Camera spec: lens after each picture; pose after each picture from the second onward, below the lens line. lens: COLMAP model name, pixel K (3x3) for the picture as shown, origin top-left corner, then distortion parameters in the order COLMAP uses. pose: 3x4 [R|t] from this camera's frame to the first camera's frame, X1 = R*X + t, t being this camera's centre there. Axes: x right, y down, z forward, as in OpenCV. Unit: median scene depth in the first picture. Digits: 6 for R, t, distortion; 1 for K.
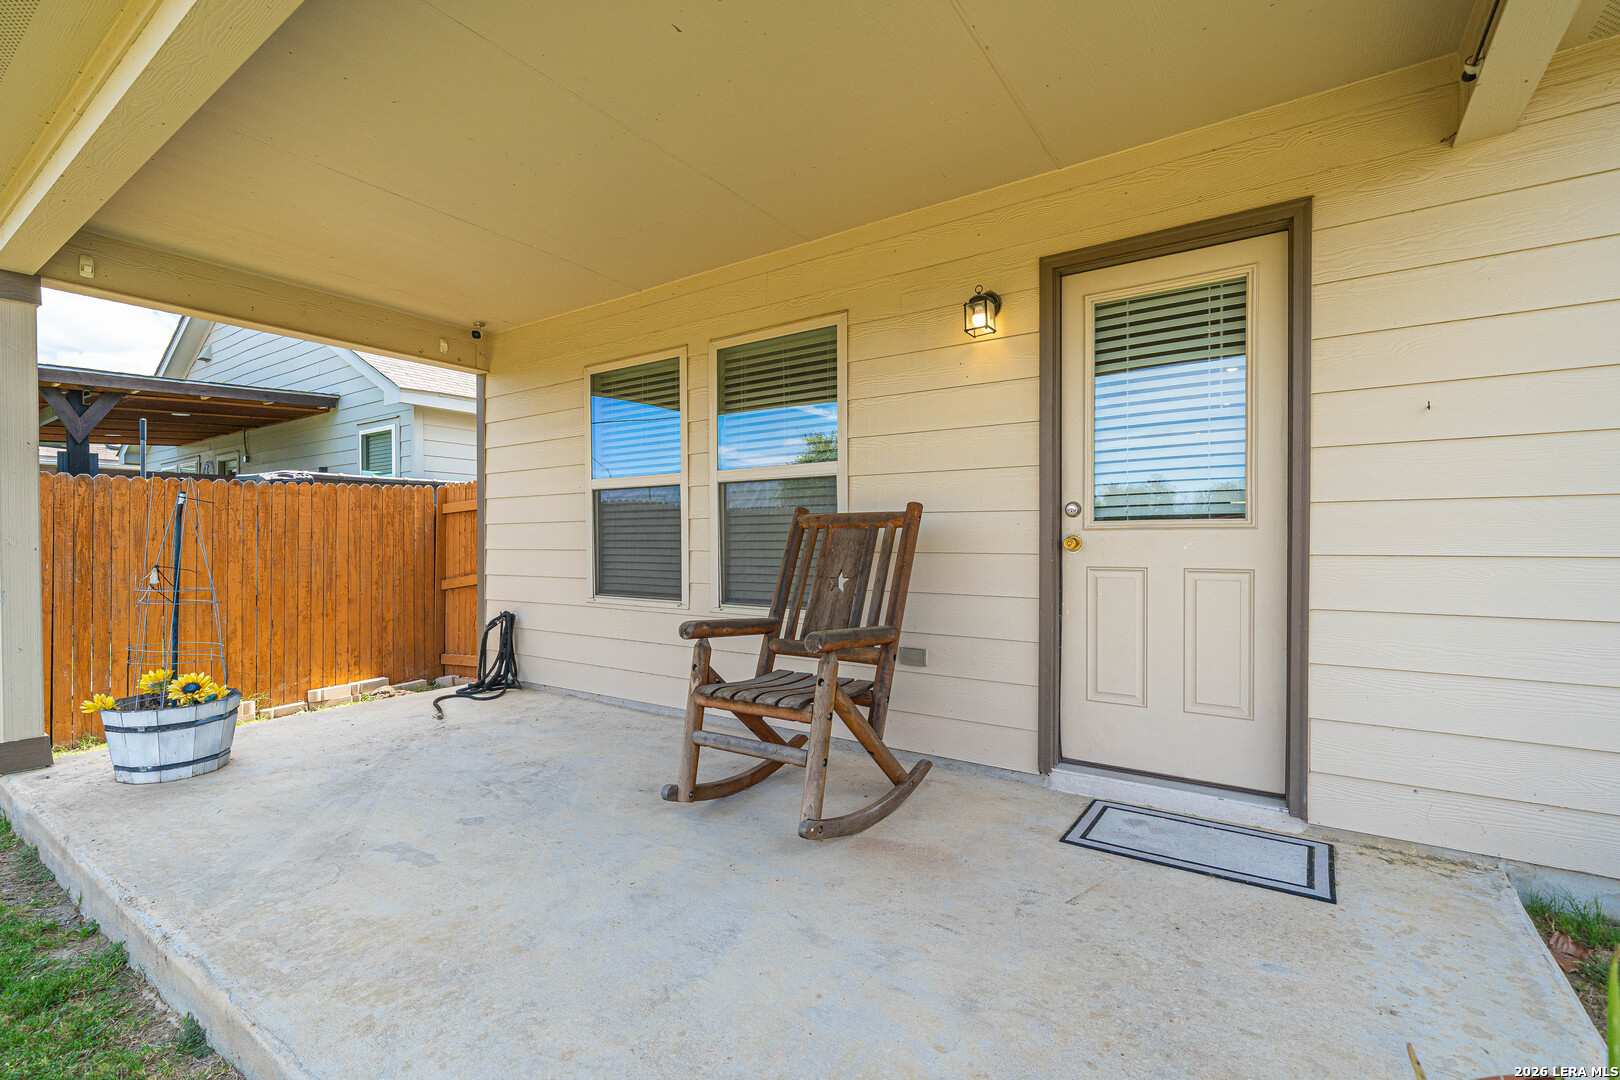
lens RADIAL K [[711.6, 0, 815.1], [0, 711.6, 545.9], [0, 0, 1]] dist [0.001016, 0.000075]
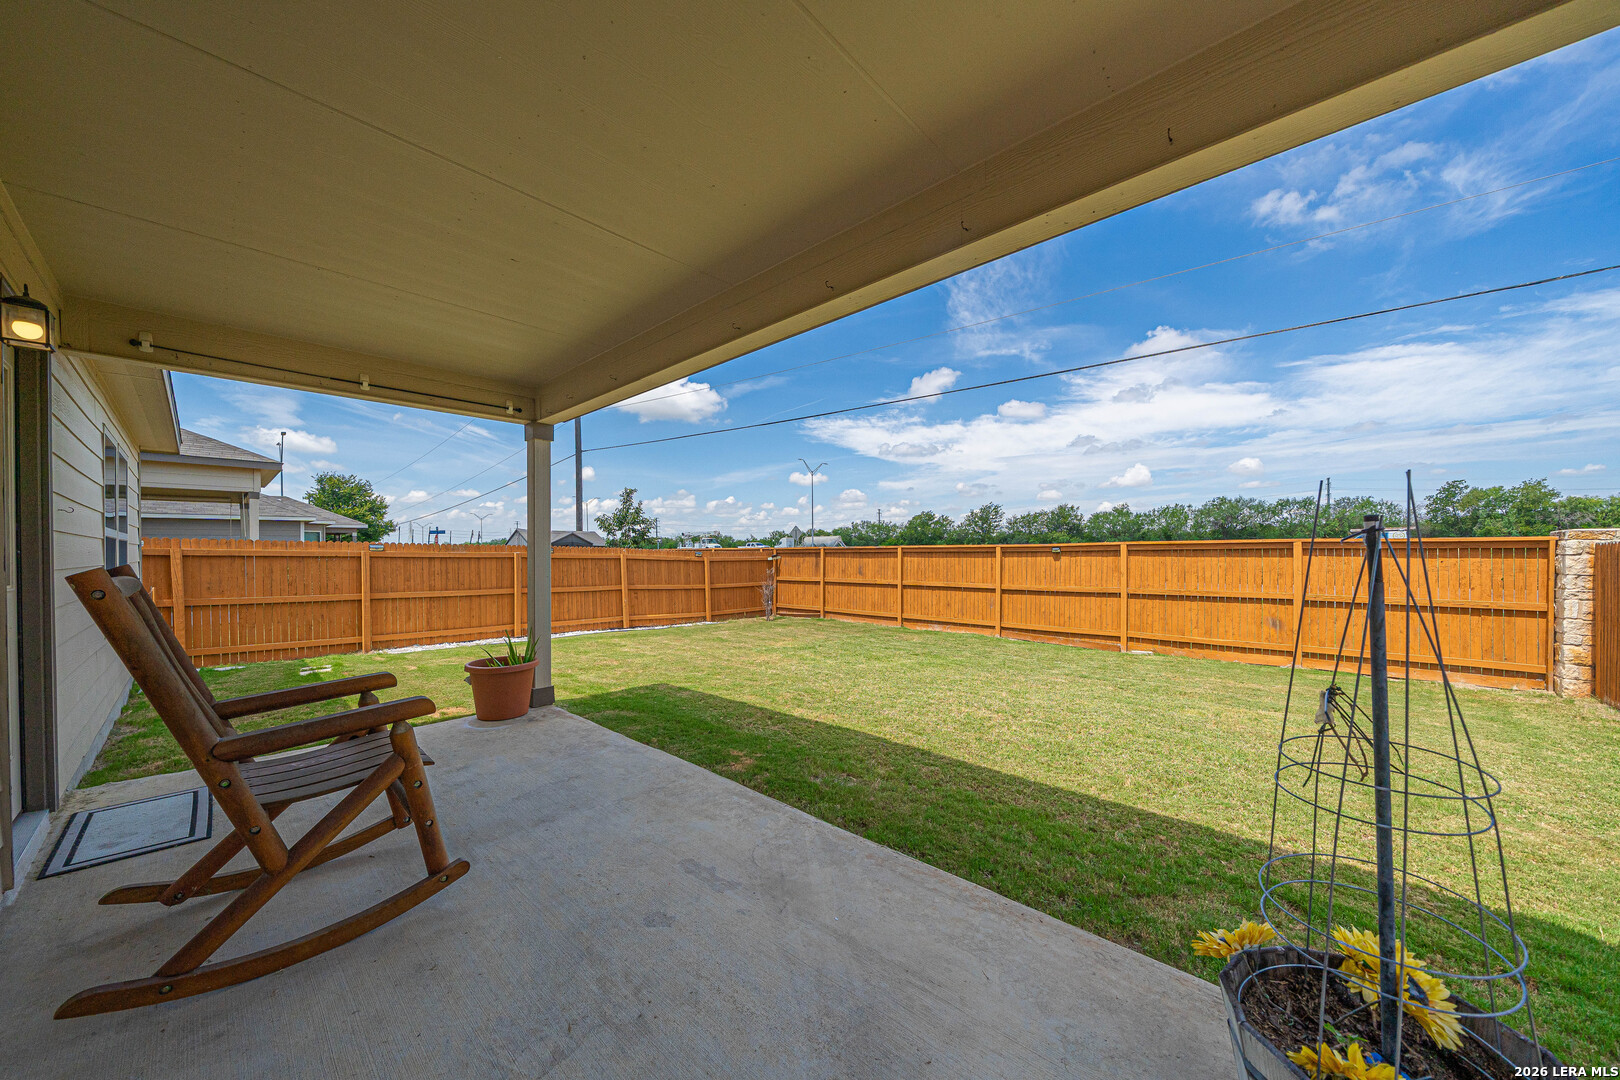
lens RADIAL K [[556.4, 0, 804.2], [0, 556.4, 553.8], [0, 0, 1]] dist [-0.006061, -0.000005]
pose [[-0.988651, 0.013674, 0.149604, -0.677654], [0.015628, 0.999807, 0.011890, -0.063599], [-0.149413, 0.014093, -0.988675, 1.446518]]
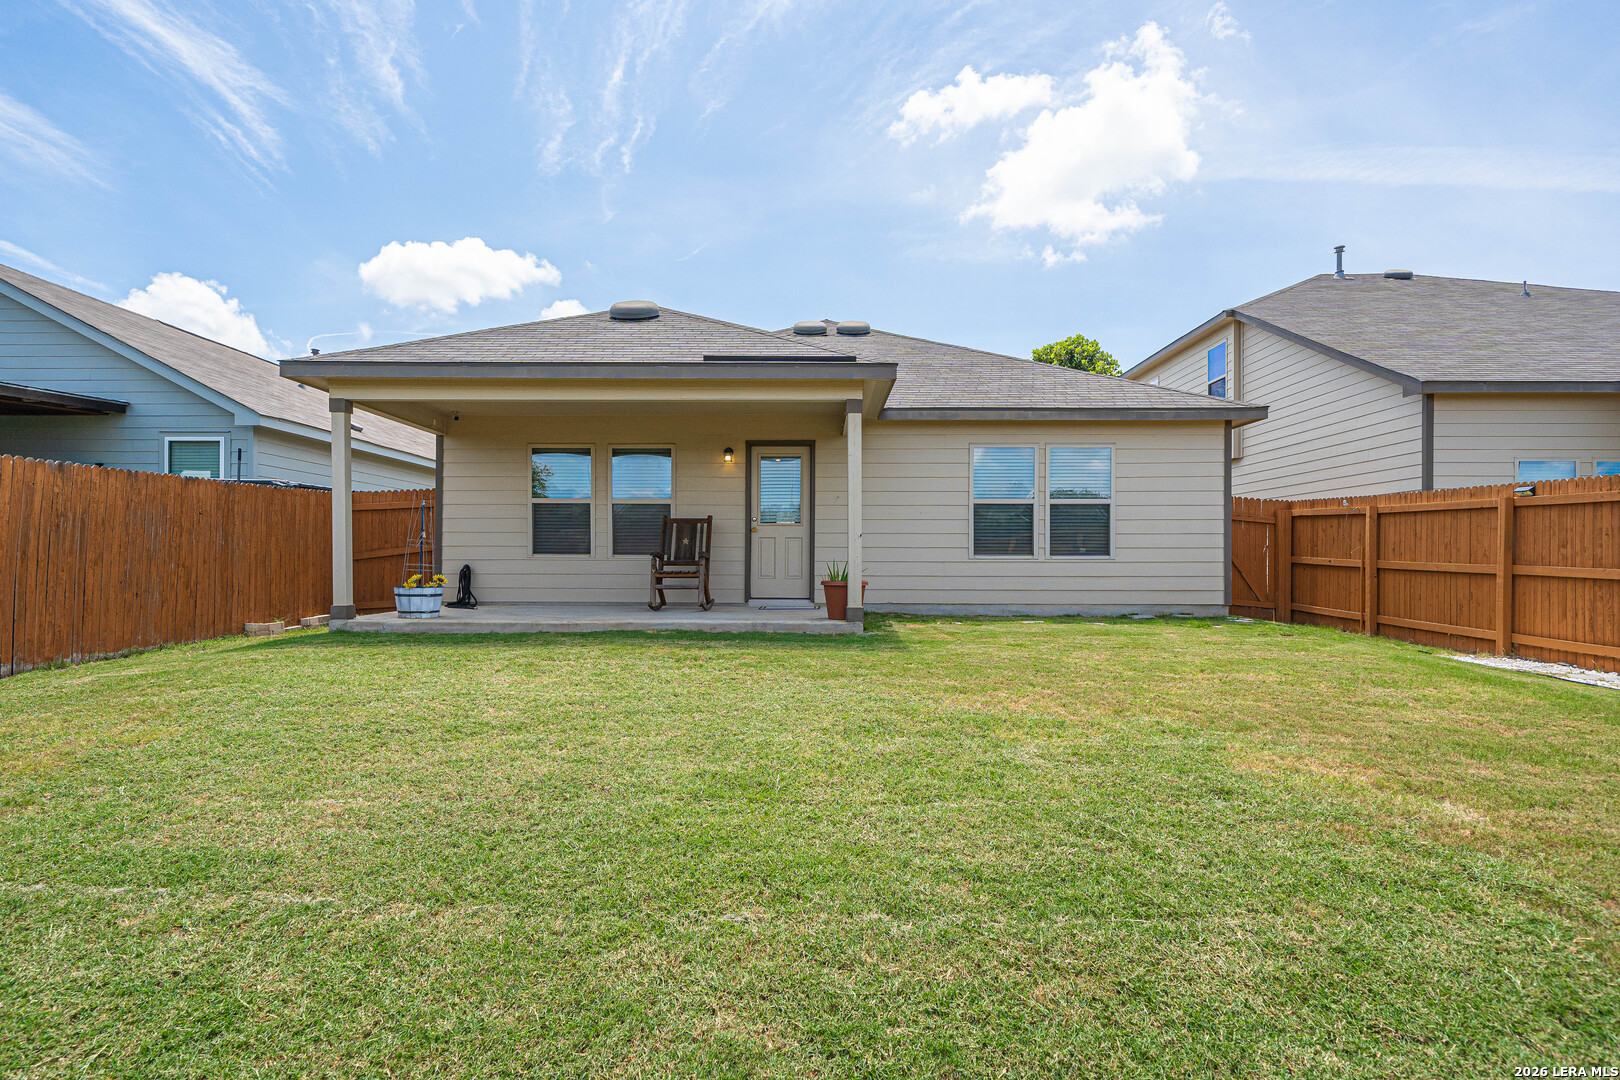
lens RADIAL K [[822.2, 0, 812.8], [0, 822.2, 561.7], [0, 0, 1]] dist [0.014652, -0.013546]
pose [[0.829740, 0.003290, 0.558140, -1.418148], [-0.000303, 0.999985, -0.005444, 0.151842], [-0.558150, 0.004348, 0.829729, -2.116188]]
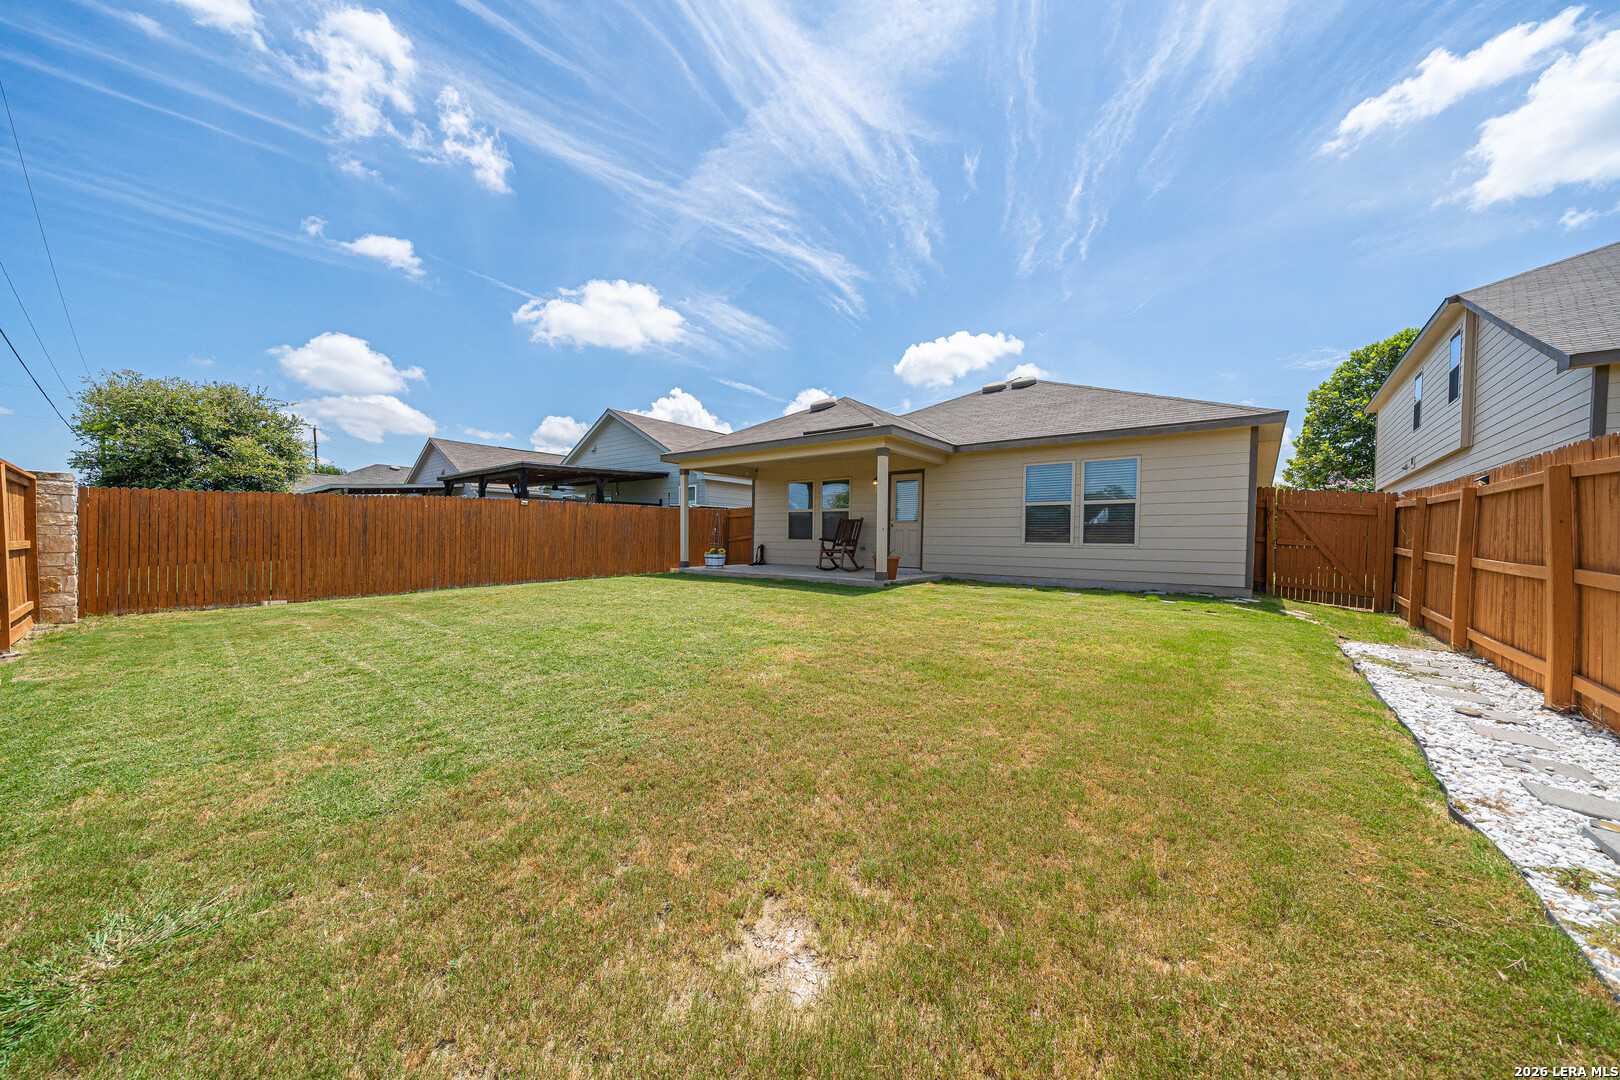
lens RADIAL K [[556.4, 0, 804.2], [0, 556.4, 553.8], [0, 0, 1]] dist [-0.006061, -0.000005]
pose [[0.995718, 0.017839, -0.090709, 0.088126], [-0.016203, 0.999693, 0.018744, 0.133964], [0.091015, -0.017194, 0.995701, -3.045324]]
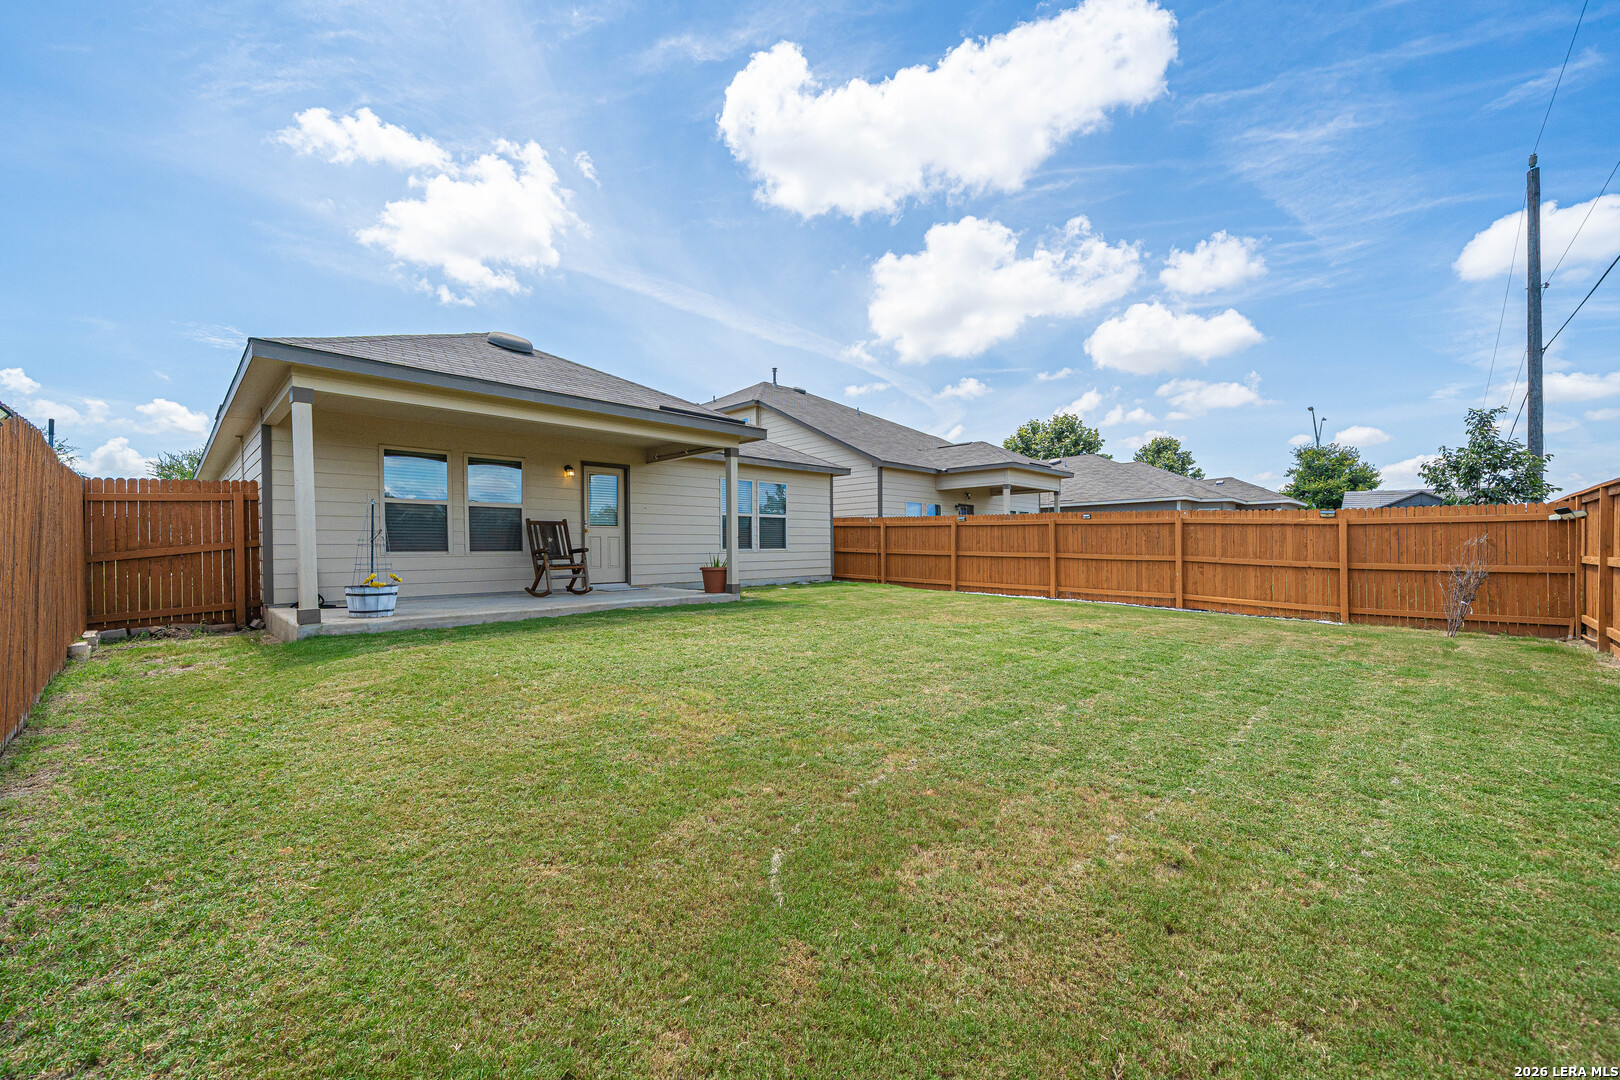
lens RADIAL K [[647.5, 0, 810.0], [0, 647.5, 540.0], [0, 0, 1]] dist [-0.033483, -0.000043]
pose [[0.153707, 0.014602, 0.988009, -2.952846], [0.017410, 0.999696, -0.017483, 0.130089], [-0.987963, 0.019888, 0.153406, -0.803801]]
